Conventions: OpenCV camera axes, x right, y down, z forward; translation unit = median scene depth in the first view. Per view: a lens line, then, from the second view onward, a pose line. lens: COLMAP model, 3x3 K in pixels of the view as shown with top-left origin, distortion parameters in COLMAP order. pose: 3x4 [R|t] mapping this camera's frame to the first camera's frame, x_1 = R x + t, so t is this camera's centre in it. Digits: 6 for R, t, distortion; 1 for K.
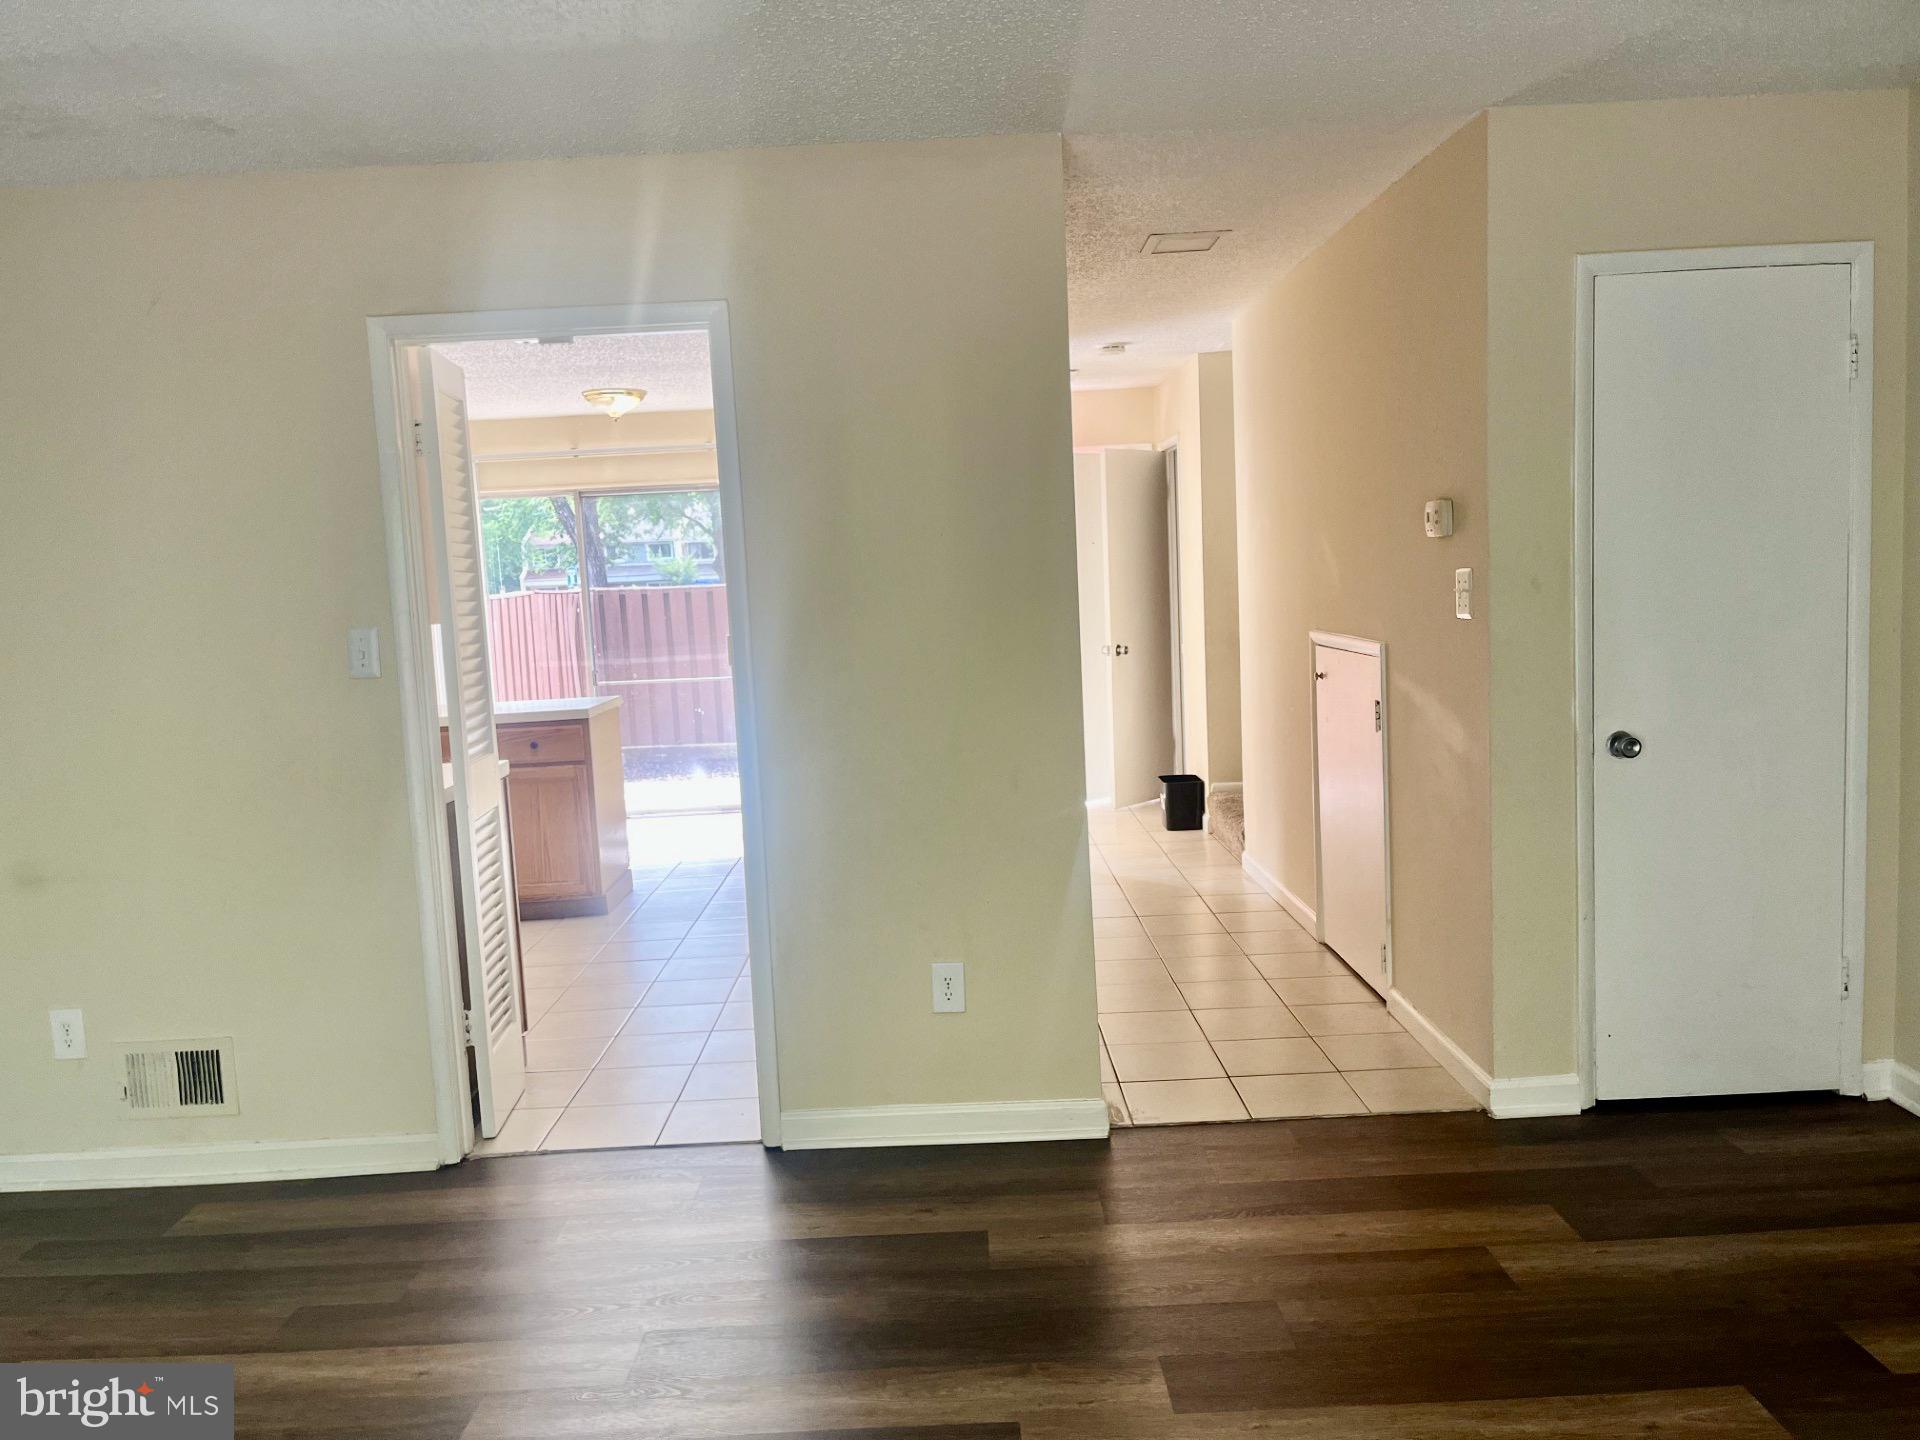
lens RADIAL K [[1465.1, 0, 957.4], [0, 1465.1, 719.2], [0, 0, 1]] dist [0.055058, -0.065951]
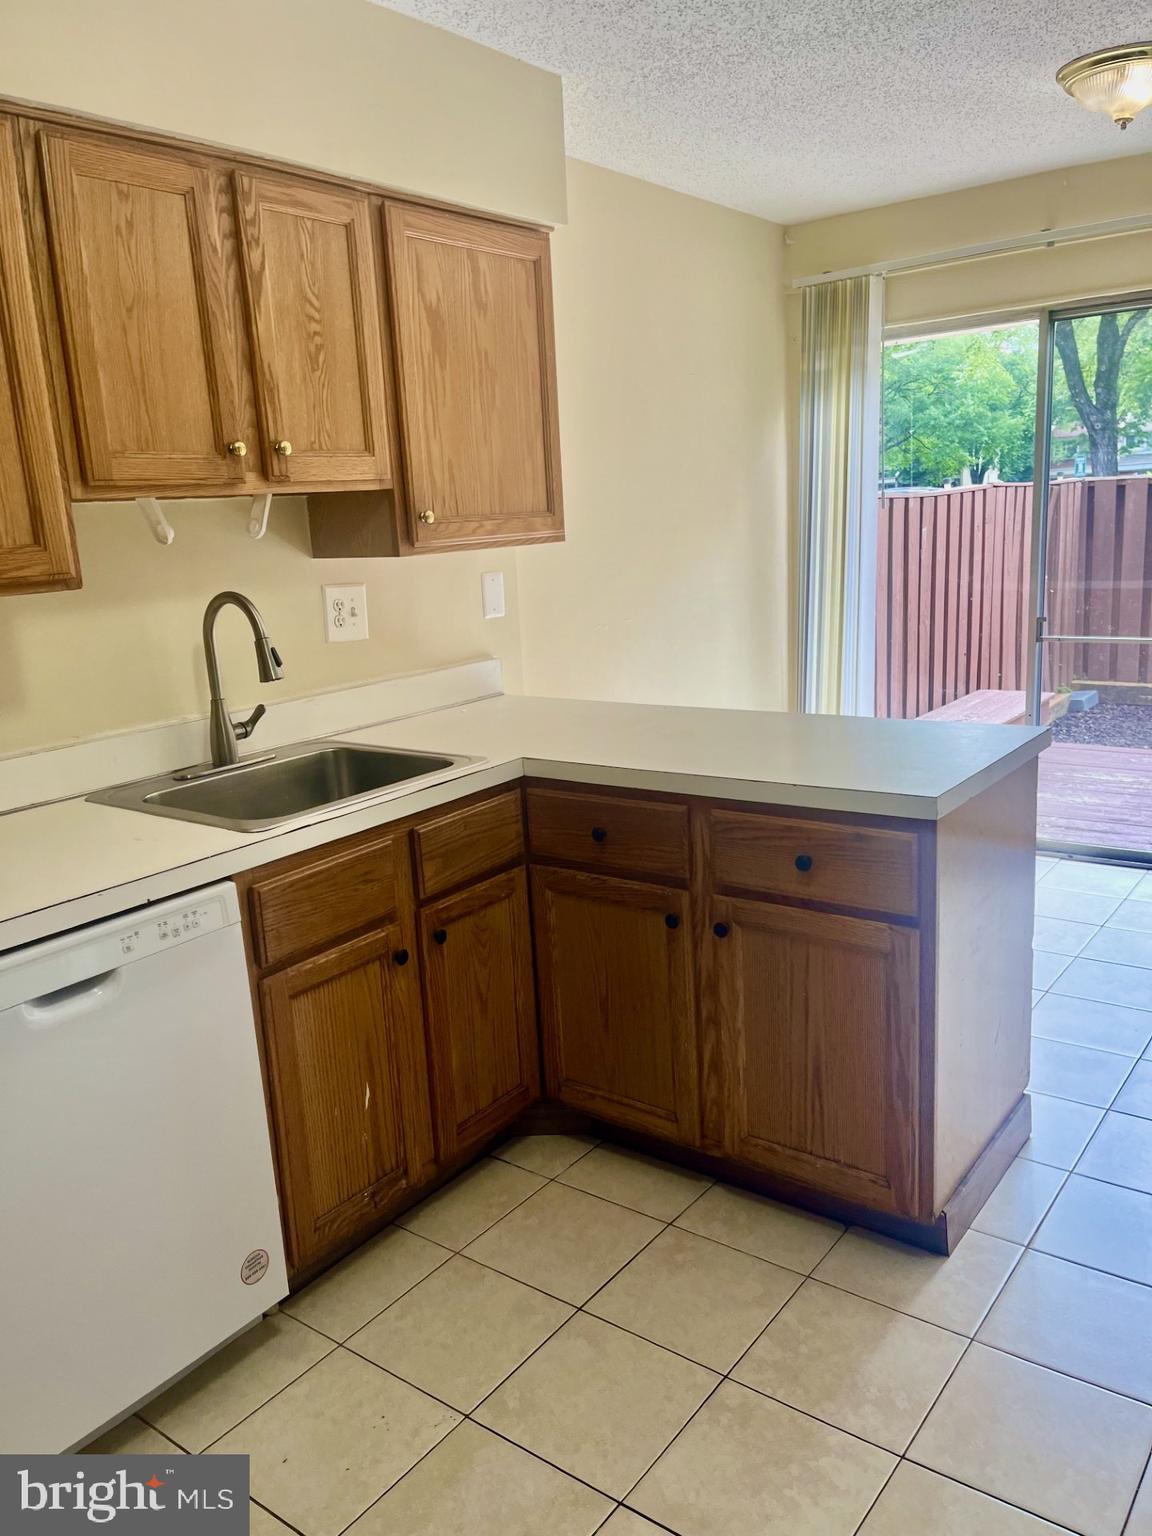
lens RADIAL K [[1172.1, 0, 576.9], [0, 1172.1, 764.5], [0, 0, 1]] dist [0.055058, -0.065951]
pose [[0.792319, 0.136866, -0.594557, -0.024300], [-0.047189, 0.985341, 0.163939, -0.010852], [0.608280, -0.101836, 0.787163, 0.119483]]
